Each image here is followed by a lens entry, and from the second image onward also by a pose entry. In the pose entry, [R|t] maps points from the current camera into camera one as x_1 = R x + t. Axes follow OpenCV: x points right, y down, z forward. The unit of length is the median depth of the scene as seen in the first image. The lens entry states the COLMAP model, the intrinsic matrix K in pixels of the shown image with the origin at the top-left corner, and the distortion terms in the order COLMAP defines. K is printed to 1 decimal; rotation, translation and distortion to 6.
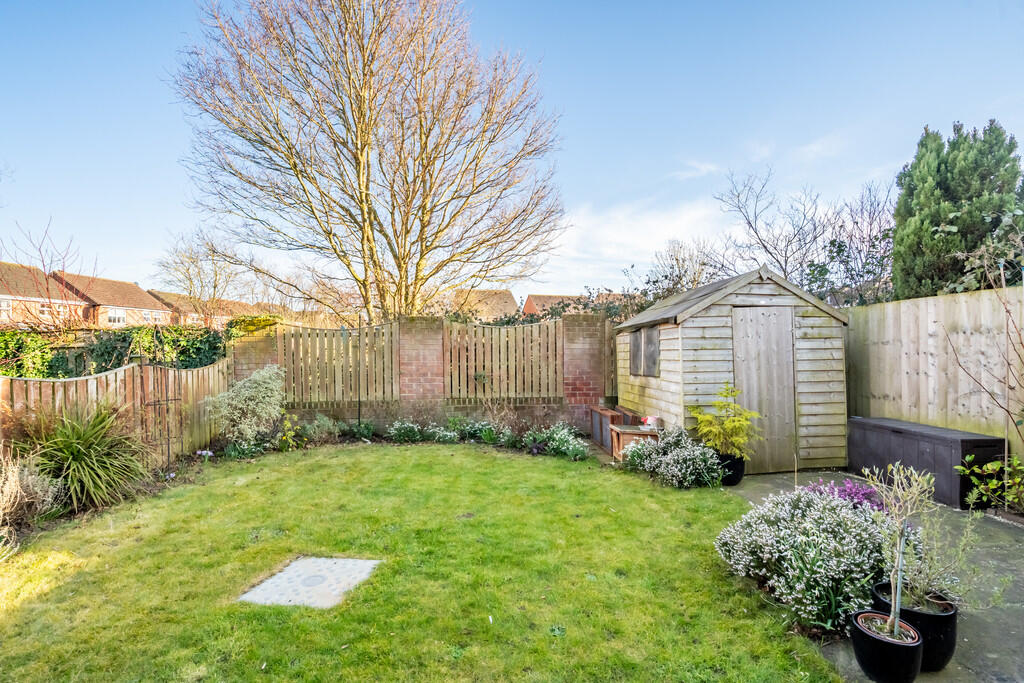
lens RADIAL K [[476.5, 0, 509.6], [0, 476.5, 340.6], [0, 0, 1]] dist [-0.049986, 0.017541]
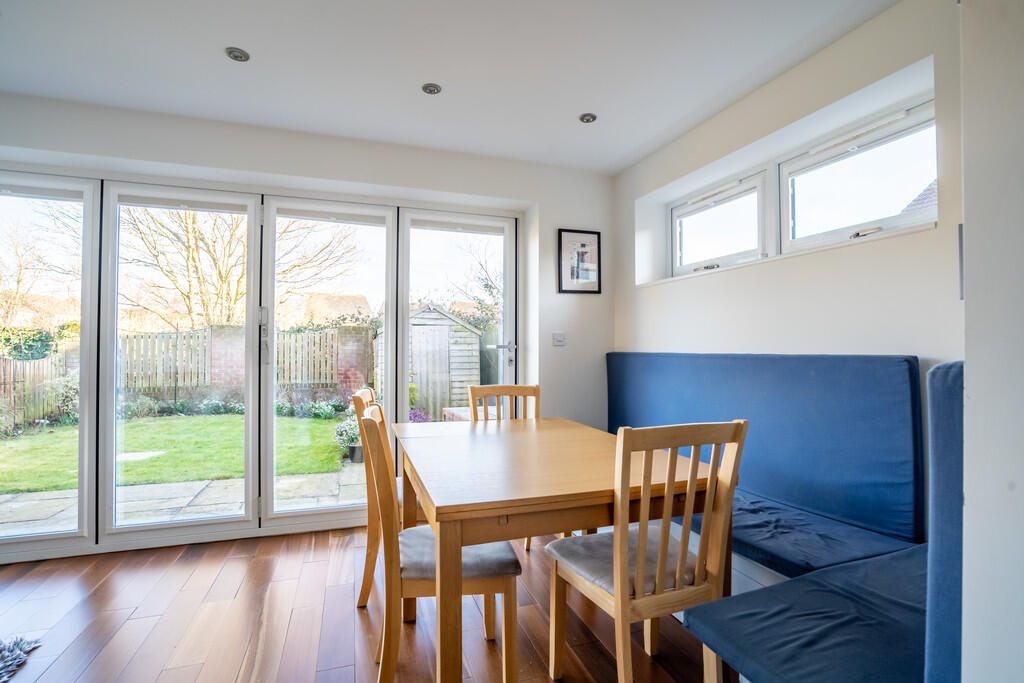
lens RADIAL K [[476.5, 0, 512.9], [0, 476.5, 341.2], [0, 0, 1]] dist [-0.049986, 0.017541]
pose [[0.962081, 0.016704, 0.272251, 0.297547], [-0.013563, 0.999818, -0.013414, 0.005403], [-0.272426, 0.009213, 0.962133, -0.667186]]
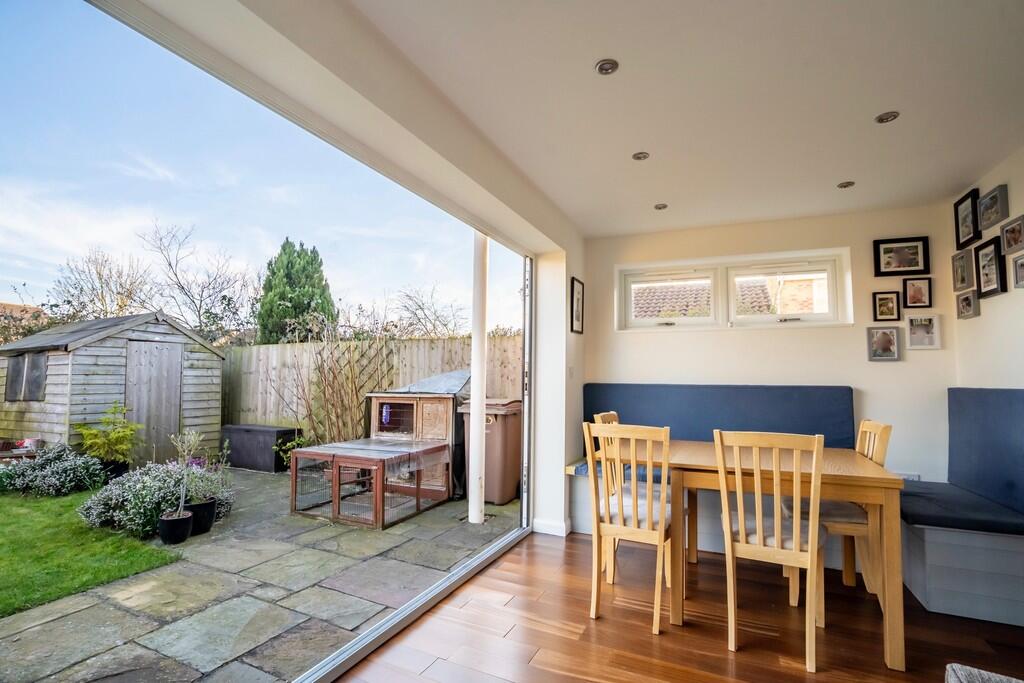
lens RADIAL K [[476.5, 0, 521.4], [0, 476.5, 343.4], [0, 0, 1]] dist [-0.049986, 0.017541]
pose [[0.469329, 0.077522, 0.879614, -0.089499], [-0.020729, 0.996832, -0.076792, 0.006797], [-0.882780, 0.017808, 0.469449, -0.391605]]
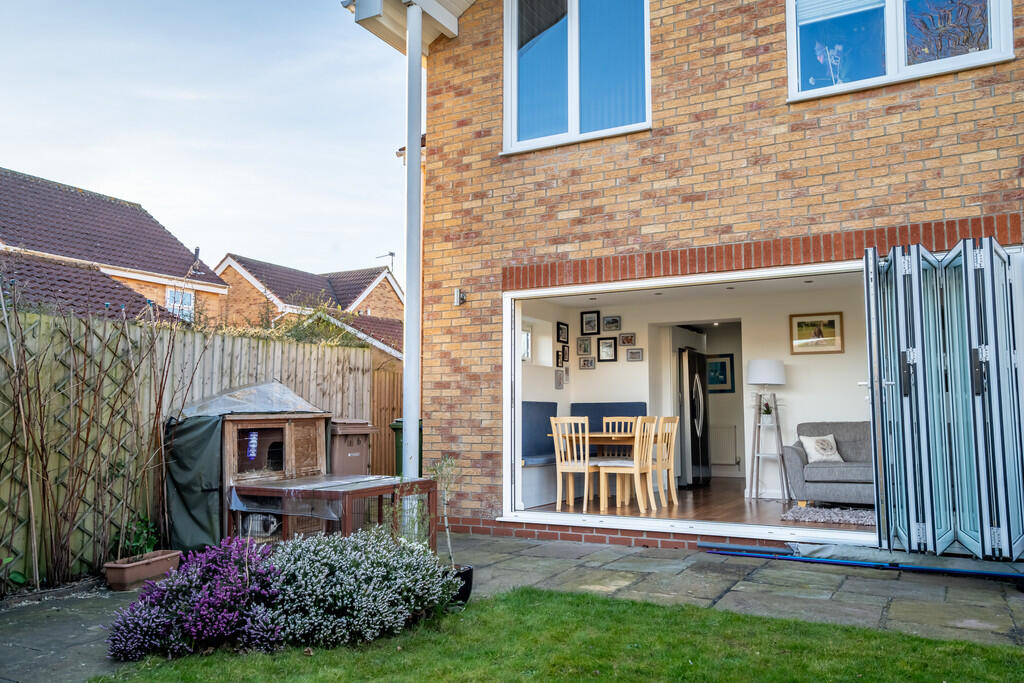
lens RADIAL K [[790.9, 0, 508.5], [0, 790.9, 345.2], [0, 0, 1]] dist [0.033381, 0.022125]
pose [[-0.847944, 0.064396, 0.526161, -0.222581], [0.010156, 0.994385, -0.105335, 0.063517], [-0.529989, -0.083974, -0.843836, 1.038667]]
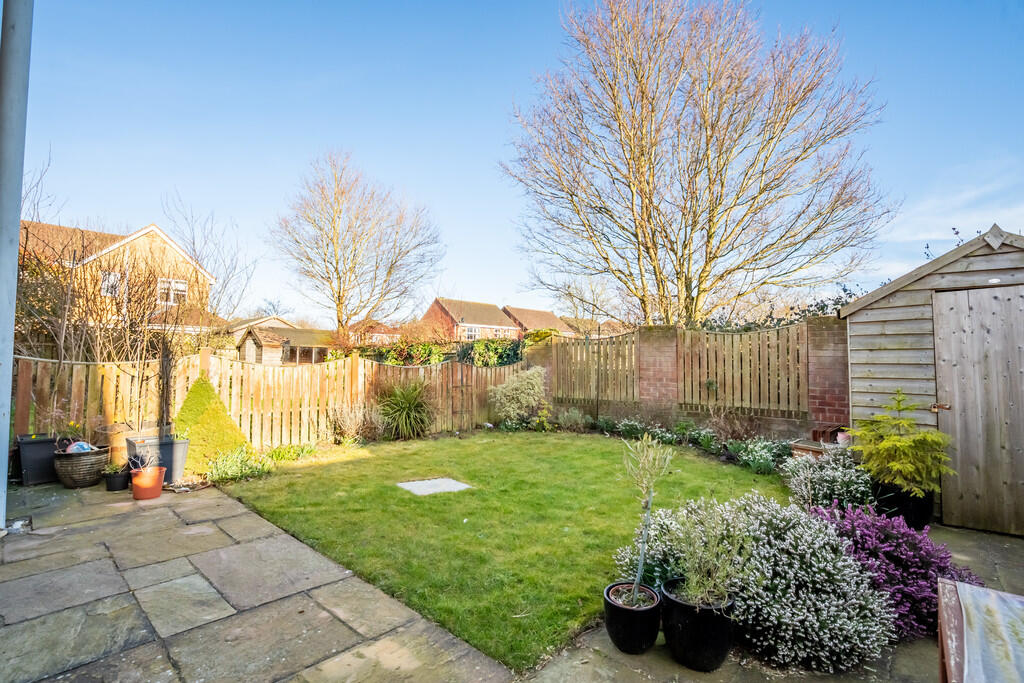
lens RADIAL K [[476.5, 0, 510.5], [0, 476.5, 341.4], [0, 0, 1]] dist [-0.049986, 0.017541]
pose [[0.699188, -0.014917, -0.714782, 0.442864], [-0.012478, 0.999375, -0.033062, 0.032280], [0.714828, 0.032035, 0.698566, 0.019954]]
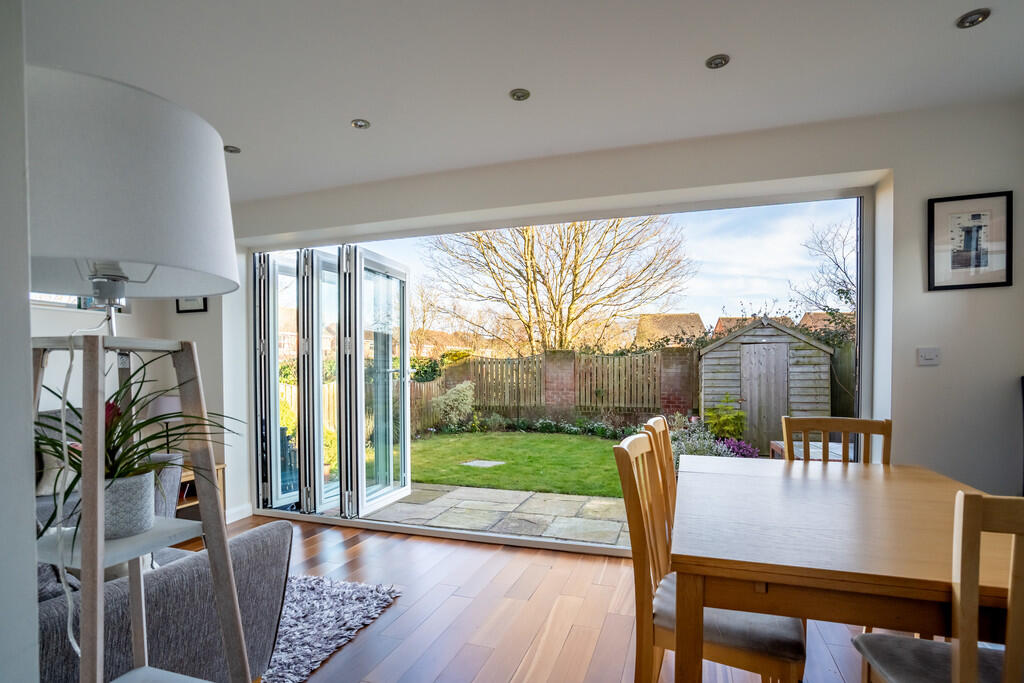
lens RADIAL K [[510.7, 0, 509.6], [0, 510.7, 385.6], [0, 0, 1]] dist [-0.038522, 0.010068]
pose [[0.926272, 0.016446, -0.376497, 0.336766], [-0.003161, 0.999351, 0.035877, 0.004612], [0.376843, -0.032042, 0.925723, -0.658519]]
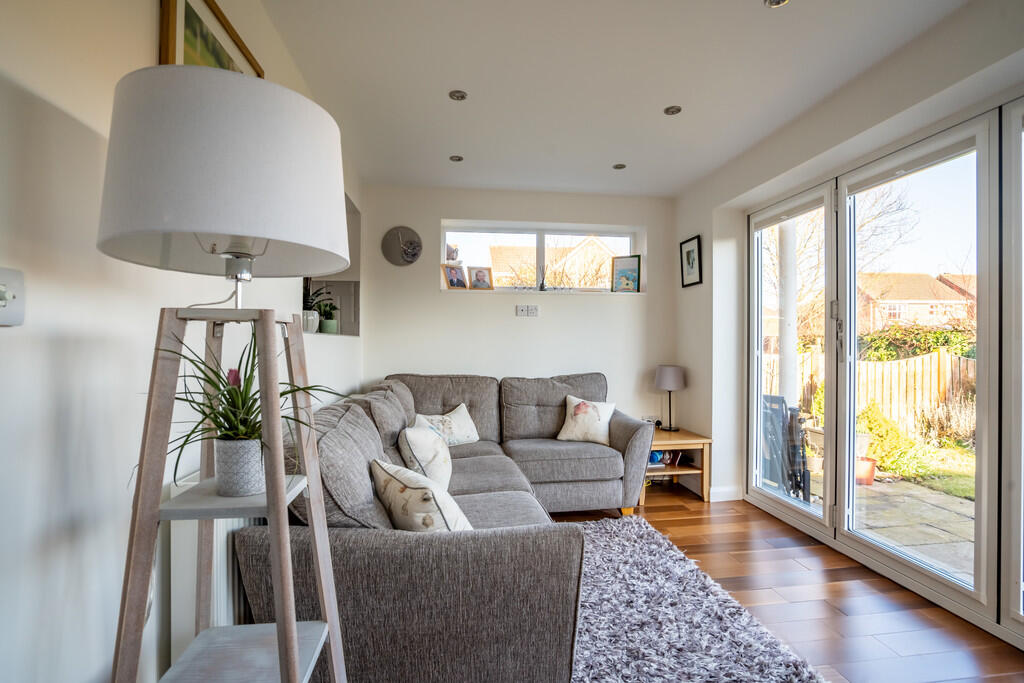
lens RADIAL K [[476.5, 0, 493.9], [0, 476.5, 345.0], [0, 0, 1]] dist [-0.049986, 0.017541]
pose [[0.040107, 0.010685, -0.999138, 0.328198], [0.003070, 0.999937, 0.010817, 0.005804], [0.999191, -0.003501, 0.040072, -0.512065]]
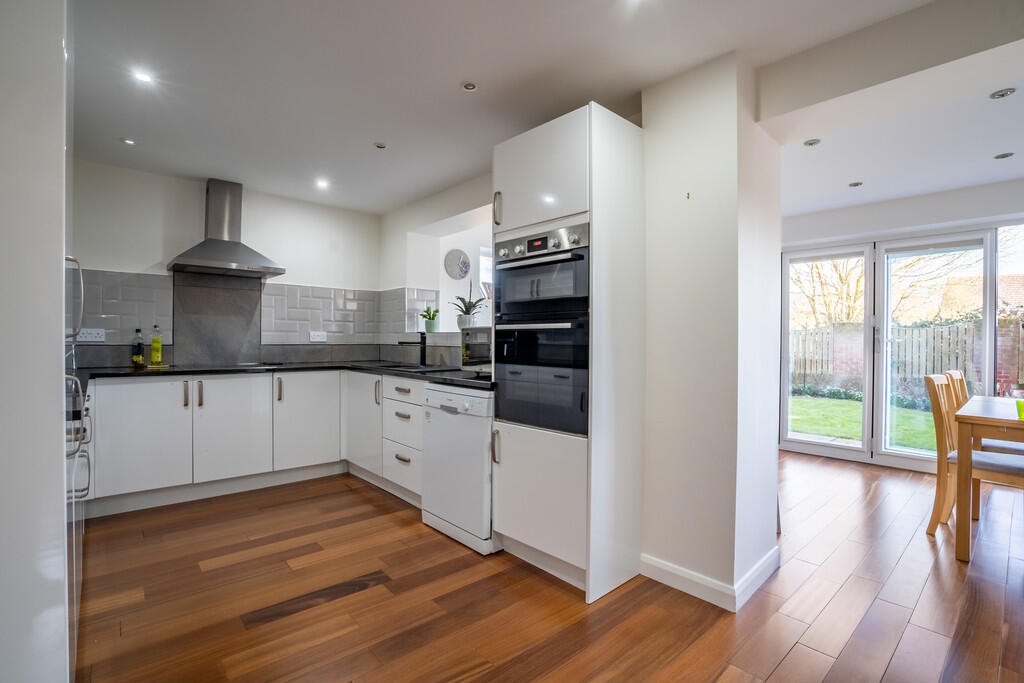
lens RADIAL K [[476.5, 0, 509.9], [0, 476.5, 344.7], [0, 0, 1]] dist [-0.049986, 0.017541]
pose [[0.625850, 0.020956, -0.779662, 0.397161], [-0.008865, 0.999766, 0.019756, 0.004072], [0.779893, -0.005452, 0.625889, -1.059127]]
